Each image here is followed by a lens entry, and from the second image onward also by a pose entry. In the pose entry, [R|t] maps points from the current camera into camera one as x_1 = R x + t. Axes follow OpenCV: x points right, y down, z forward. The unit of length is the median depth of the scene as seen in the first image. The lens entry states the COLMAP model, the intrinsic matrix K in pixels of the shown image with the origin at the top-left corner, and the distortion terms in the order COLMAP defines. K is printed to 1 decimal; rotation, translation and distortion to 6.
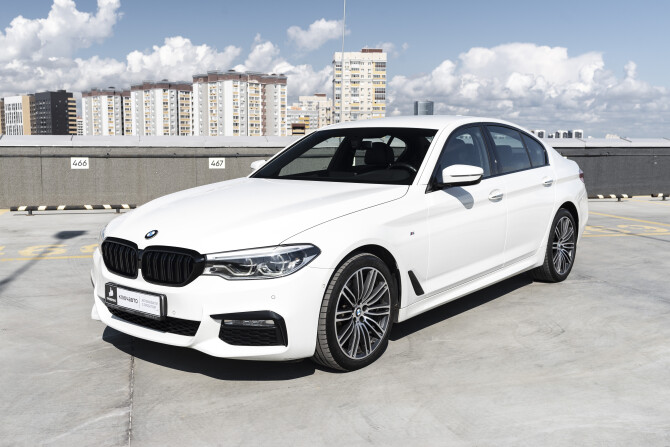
lens RADIAL K [[678.6, 0, 323.0], [0, 678.6, 236.2], [0, 0, 1]] dist [0.010496, -0.002899]
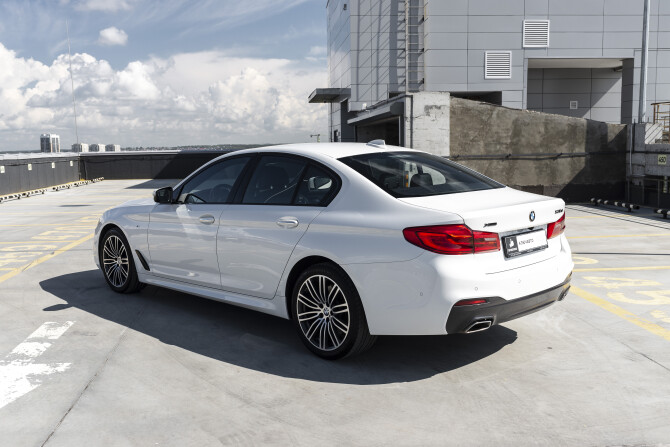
lens RADIAL K [[674.6, 0, 335.0], [0, 674.6, 223.5], [0, 0, 1]] dist [0.005963, 0.004775]
pose [[0.165551, -0.120434, 0.978820, -1.008603], [0.152454, 0.983710, 0.095251, -0.173461], [-0.974346, 0.133456, 0.181215, 0.888426]]
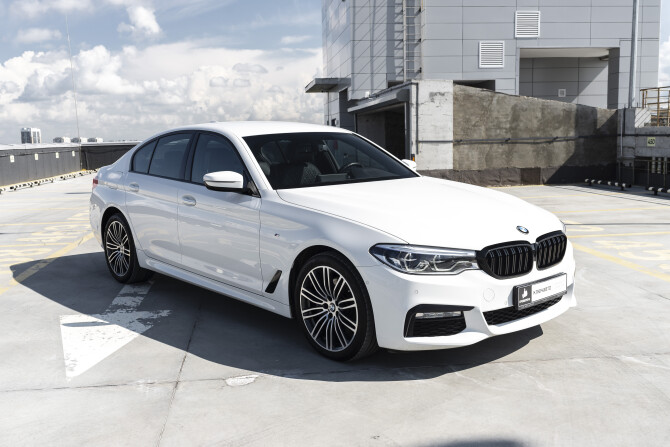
lens RADIAL K [[670.0, 0, 335.0], [0, 670.0, 223.5], [0, 0, 1]] dist [0.005269, -0.004206]
pose [[0.138669, -0.134975, 0.981098, -1.210300], [0.160646, 0.980614, 0.112203, -0.162580], [-0.977222, 0.142051, 0.157664, 1.014187]]
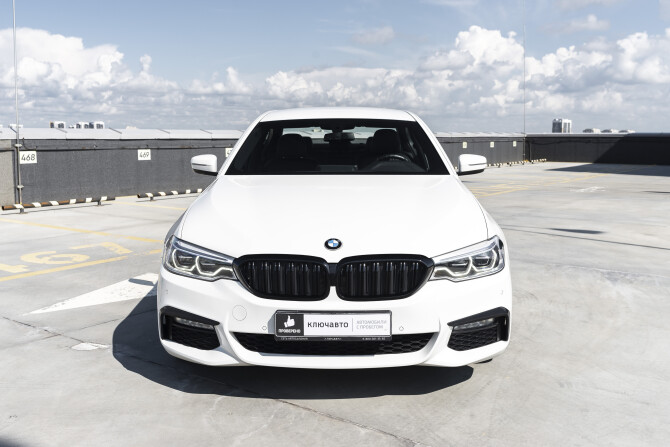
lens RADIAL K [[693.5, 0, 326.6], [0, 693.5, 223.5], [0, 0, 1]] dist [0.005321, 0.005390]
pose [[0.777382, -0.083777, 0.623425, -0.712856], [0.089518, 0.995738, 0.022184, -0.042814], [-0.622627, 0.038562, 0.781568, 0.303943]]
